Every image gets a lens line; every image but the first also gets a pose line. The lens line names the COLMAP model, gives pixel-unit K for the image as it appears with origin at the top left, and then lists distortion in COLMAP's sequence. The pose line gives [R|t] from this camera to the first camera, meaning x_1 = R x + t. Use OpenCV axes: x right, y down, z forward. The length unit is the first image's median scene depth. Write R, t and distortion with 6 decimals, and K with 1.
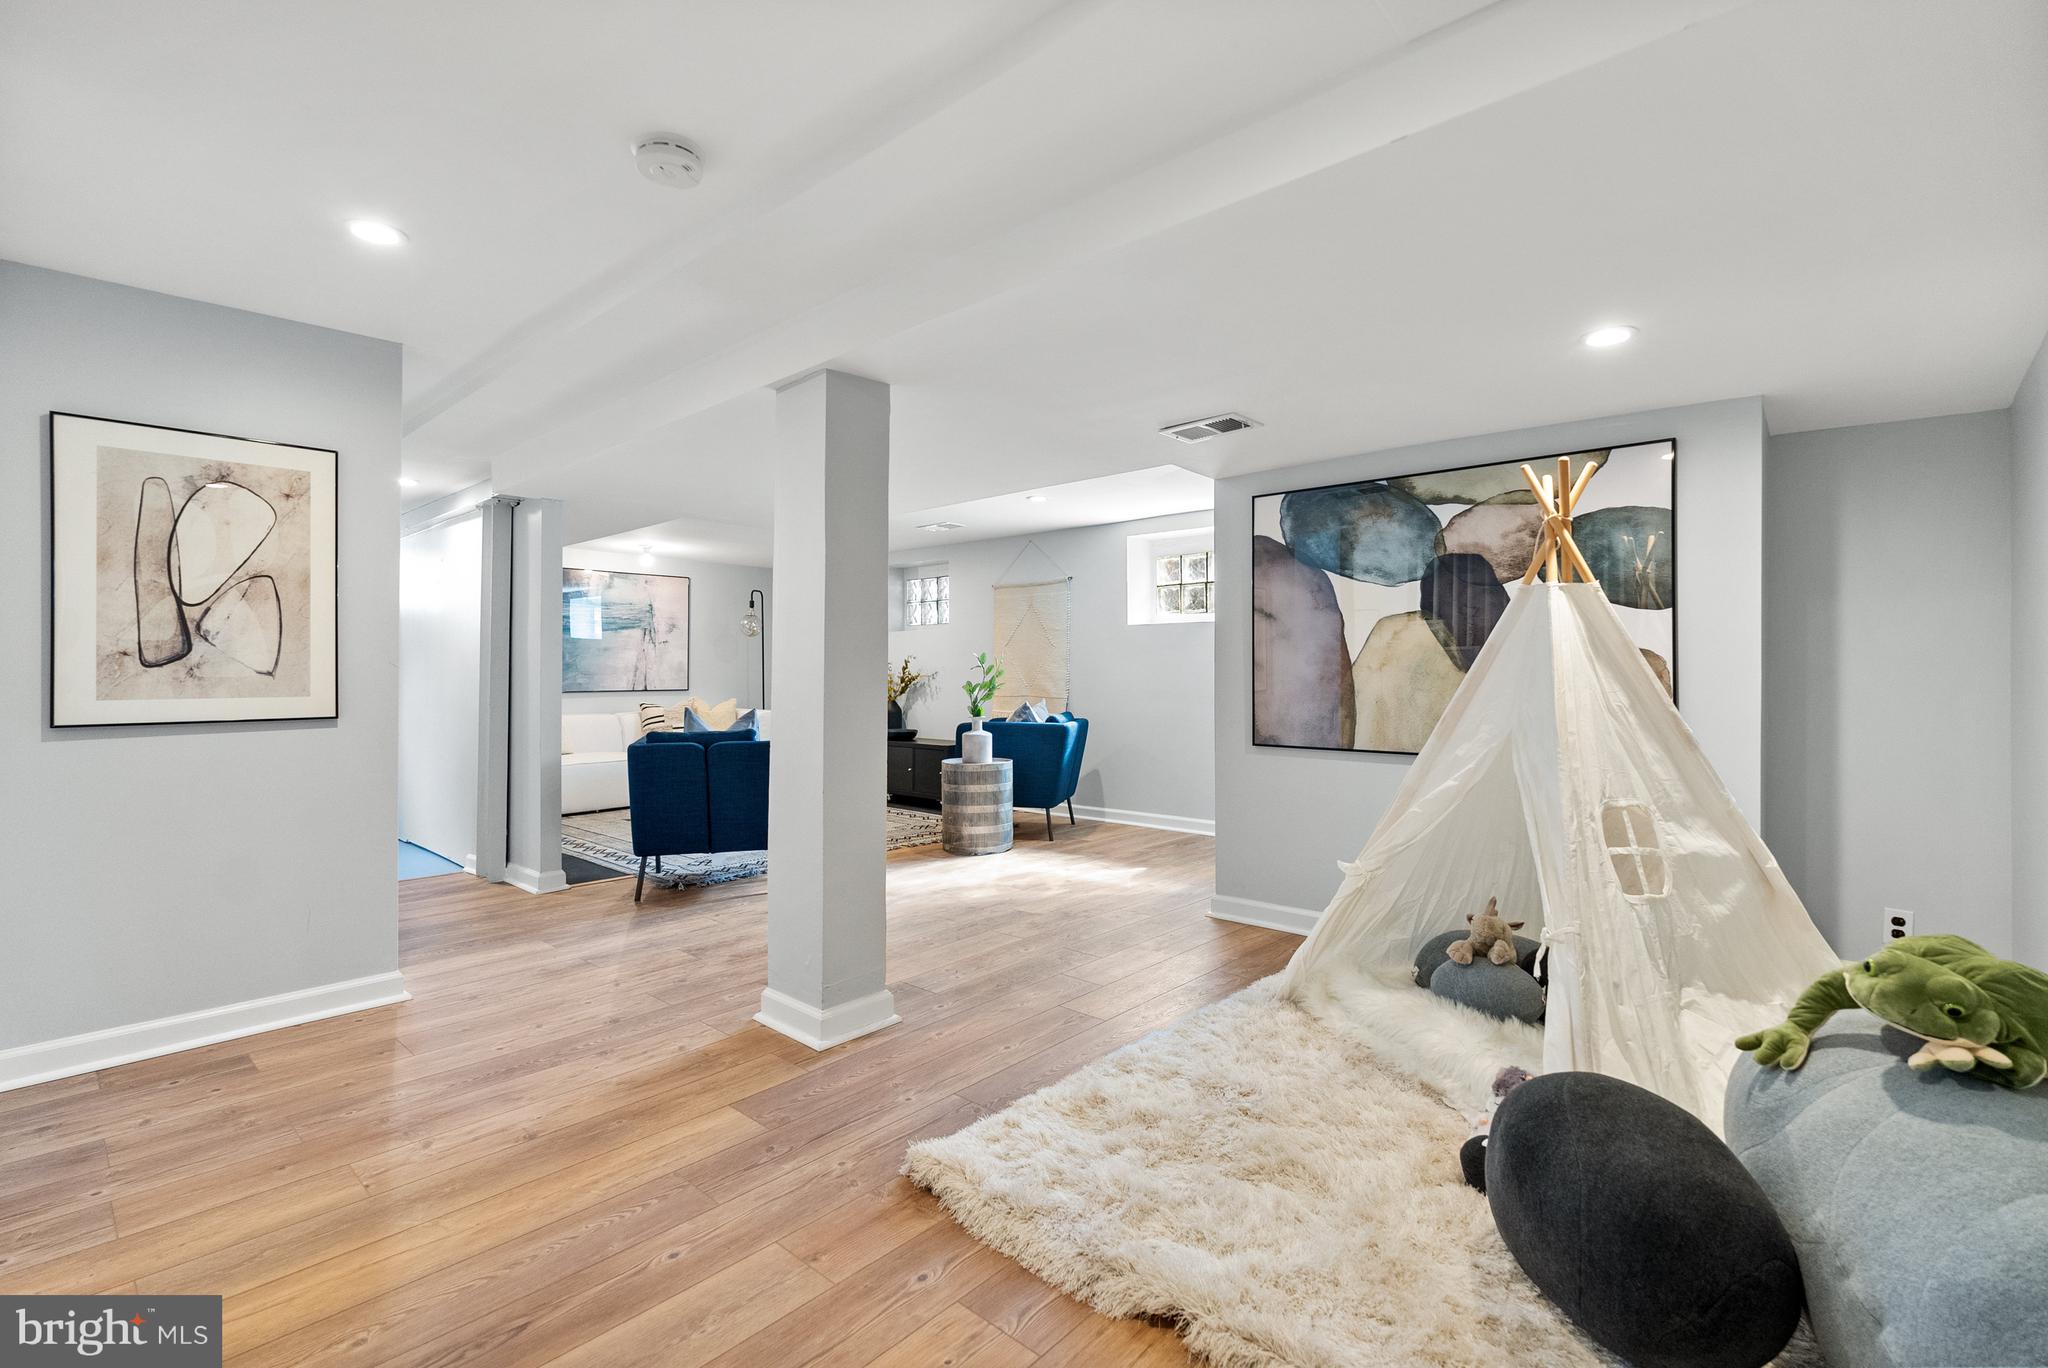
lens RADIAL K [[930.5, 0, 1024.0], [0, 930.5, 684.0], [0, 0, 1]] dist [-0.000631, -0.000055]
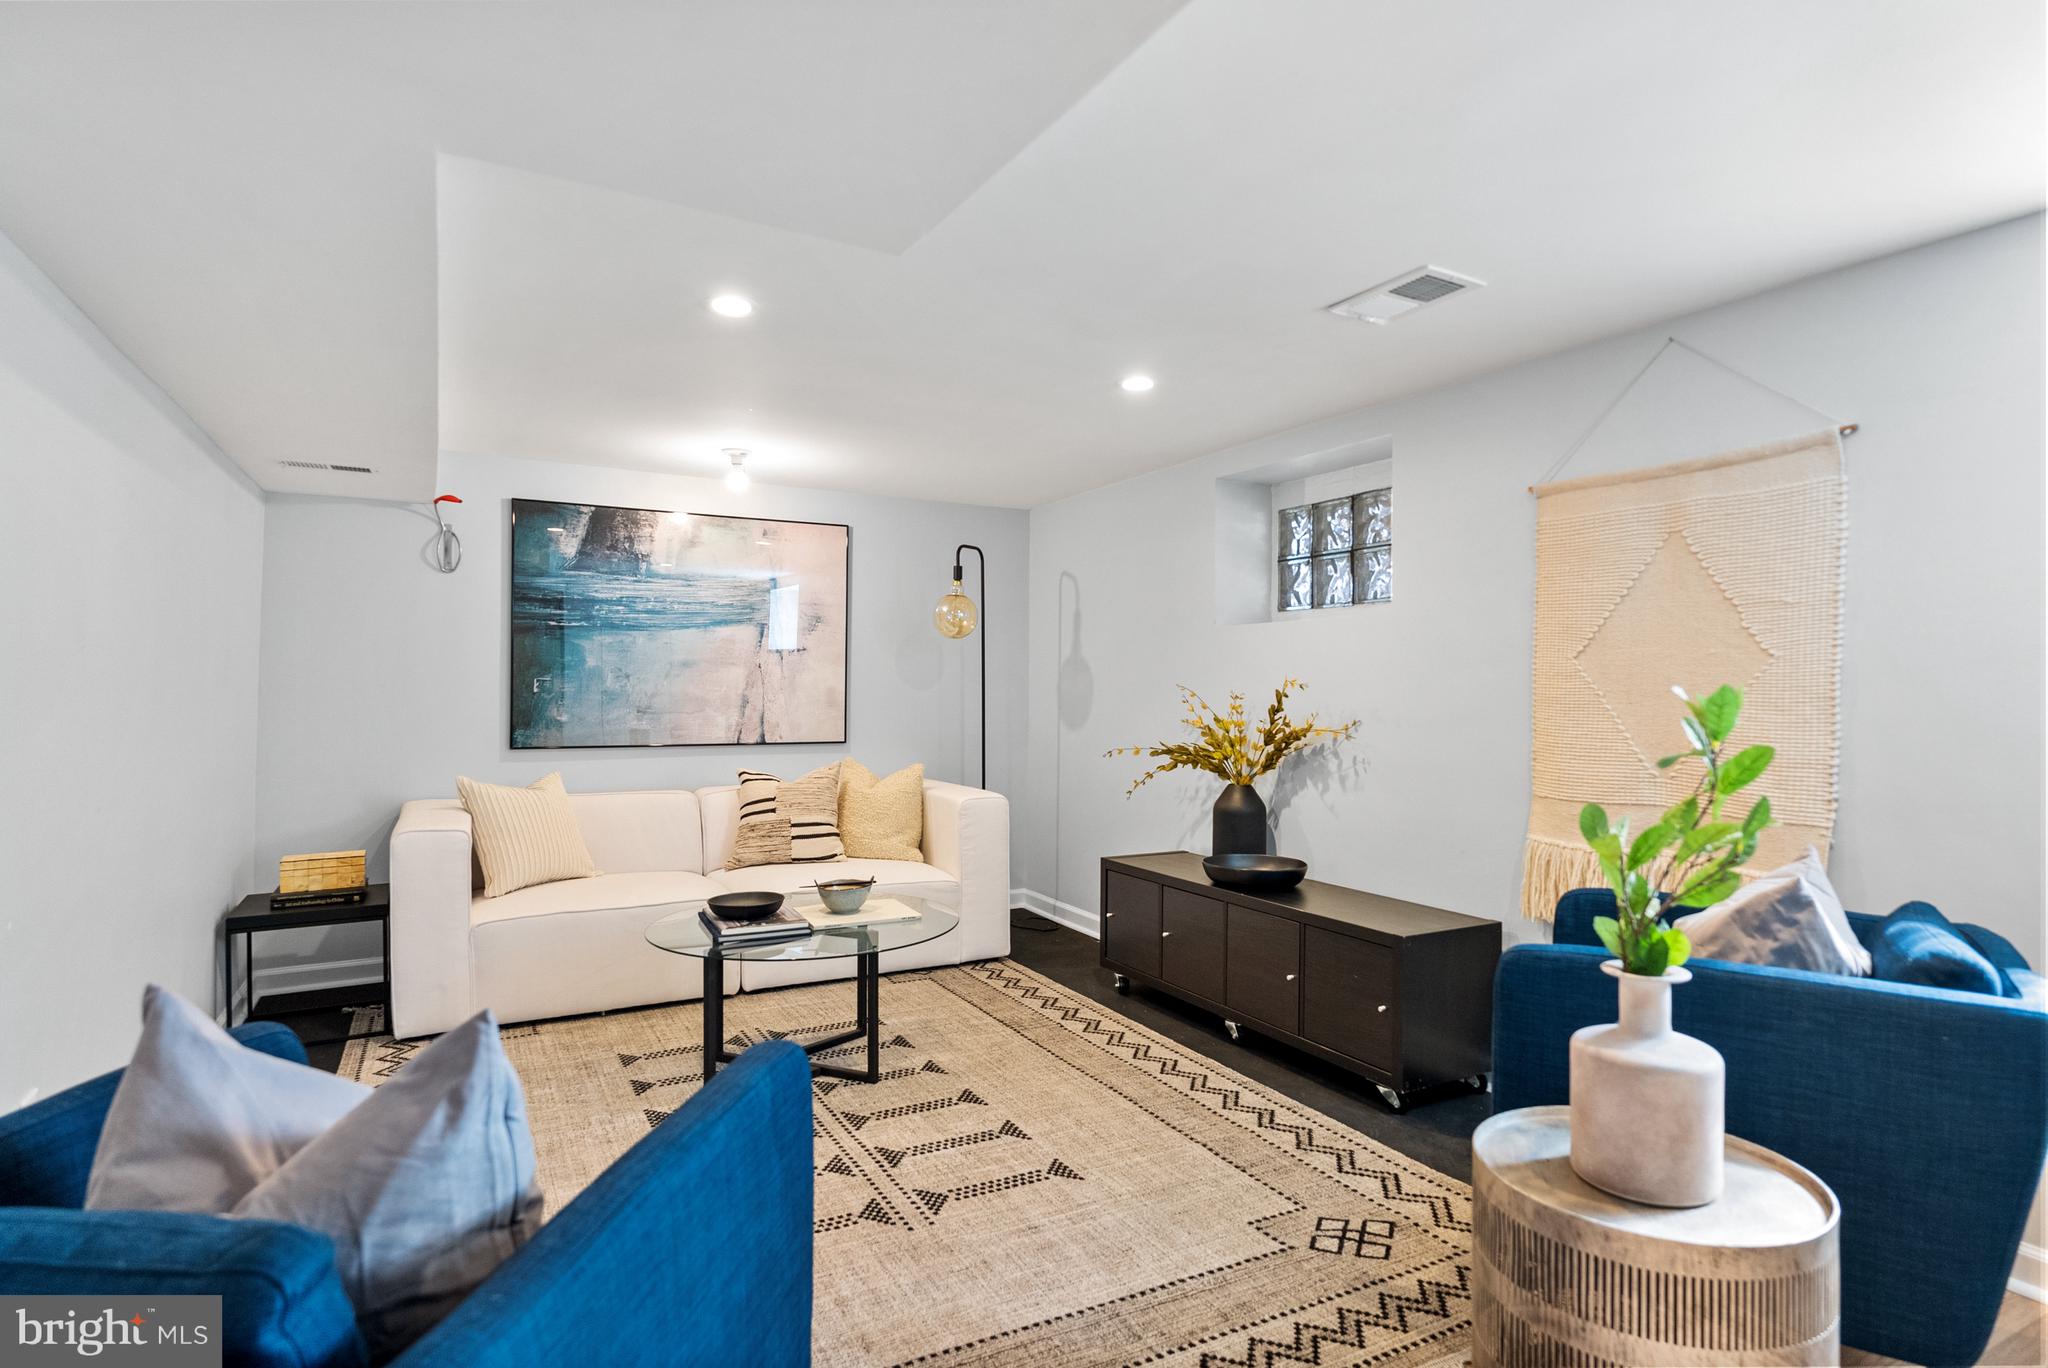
lens RADIAL K [[1081.4, 0, 1024.0], [0, 1081.4, 684.0], [0, 0, 1]] dist [0.000011, -0.000083]
pose [[0.945795, 0.007523, -0.324677, -0.075747], [-0.013651, 0.999769, -0.016602, -0.018700], [0.324477, 0.020134, 0.945679, 0.493442]]
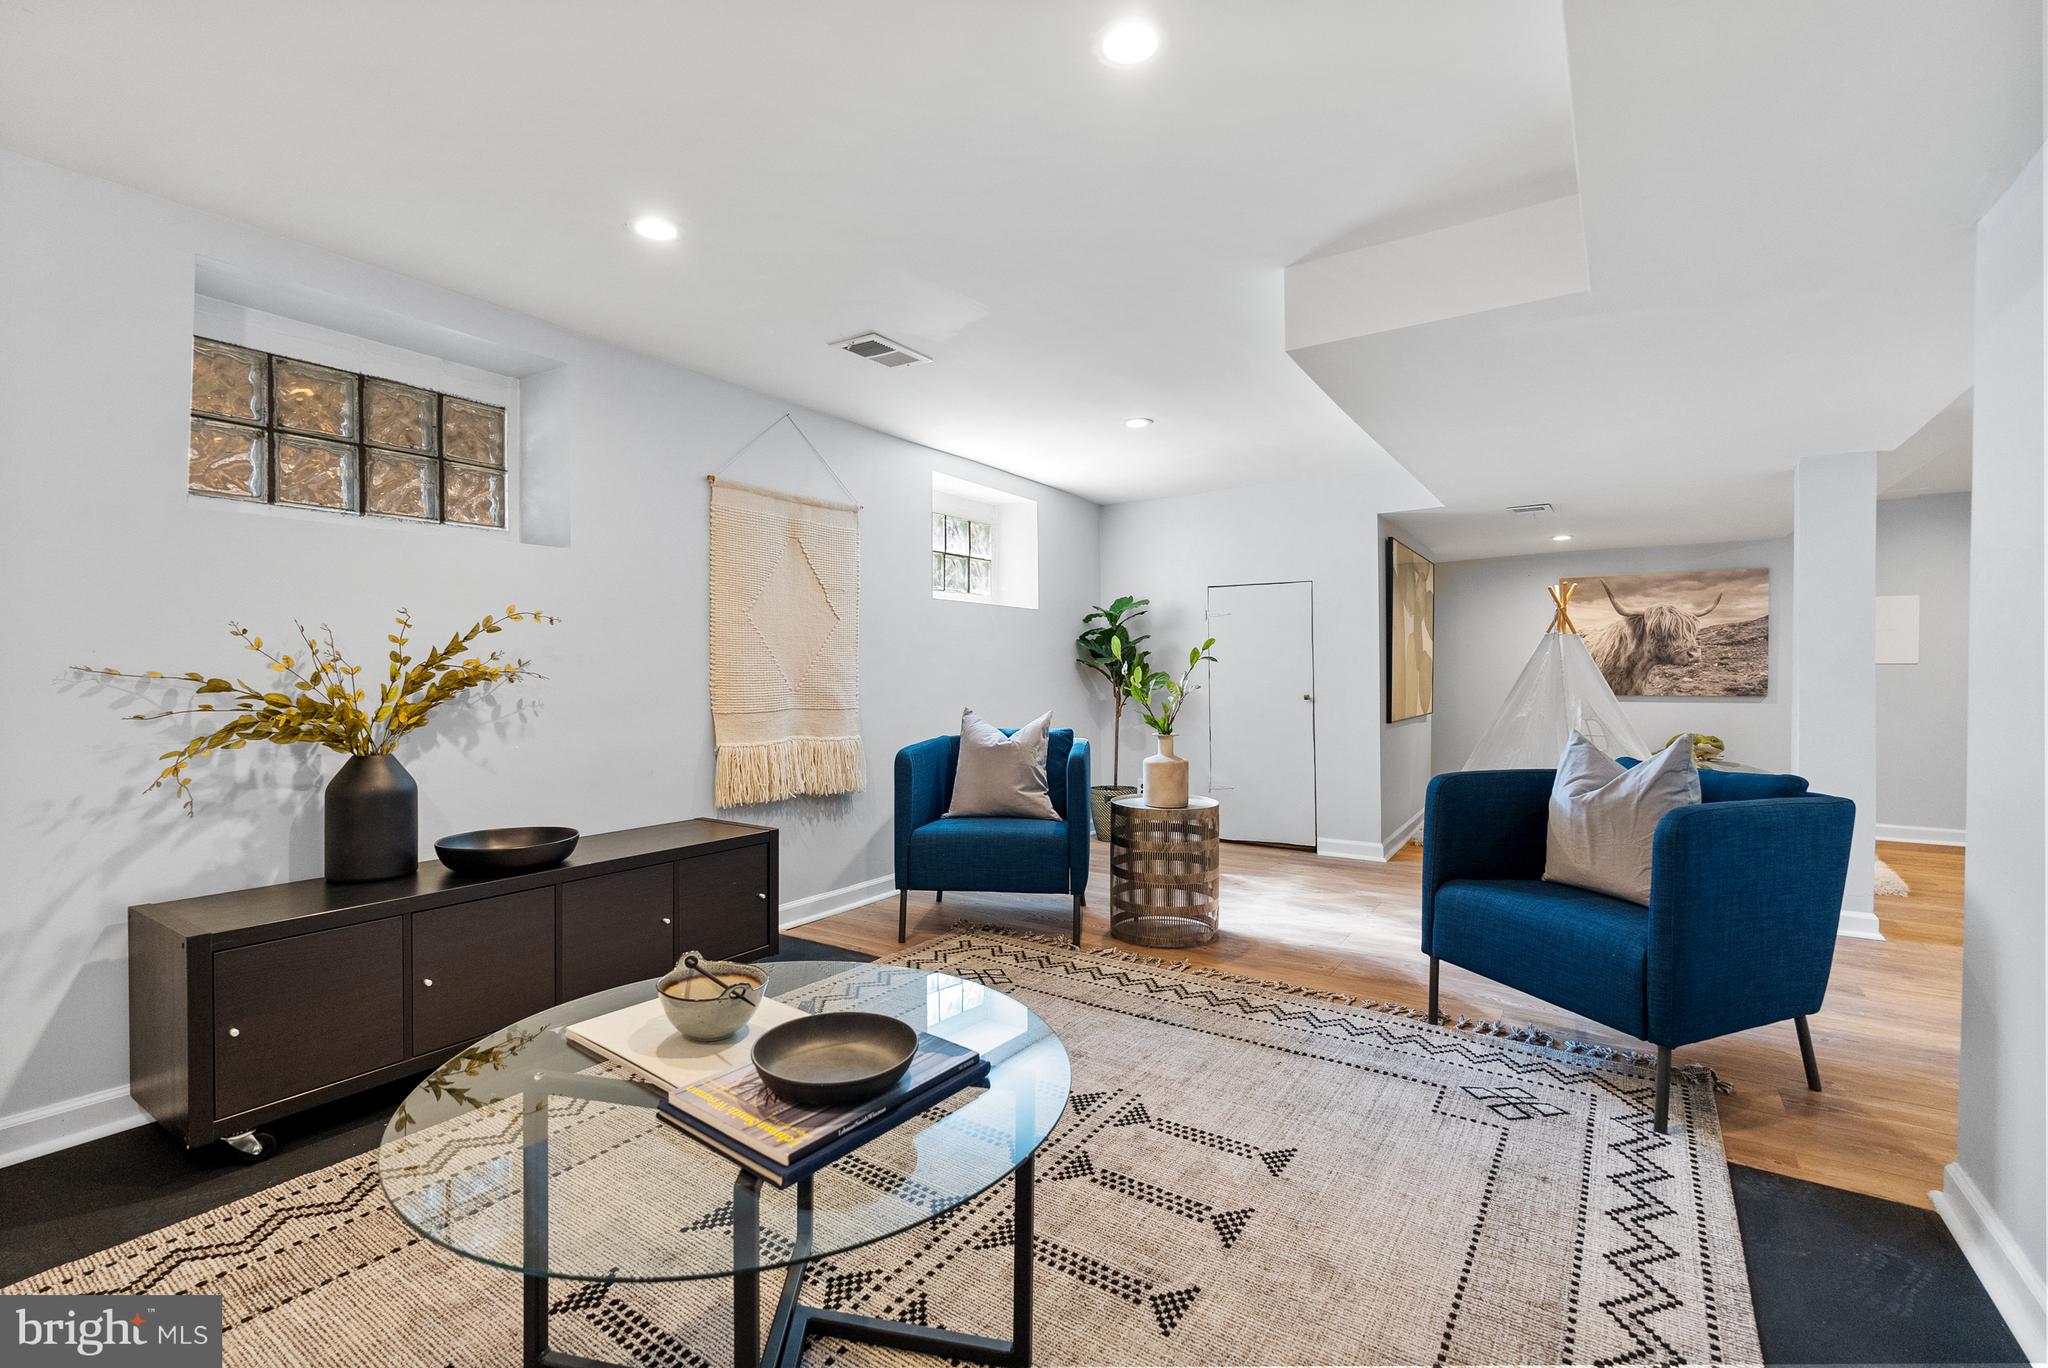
lens RADIAL K [[890.4, 0, 1024.0], [0, 890.4, 684.0], [0, 0, 1]] dist [-0.000338, 0.000019]
pose [[-0.145102, -0.012060, 0.989343, -0.458140], [0.014802, 0.999787, 0.014359, -0.005682], [-0.989306, 0.016727, -0.144893, 0.832672]]
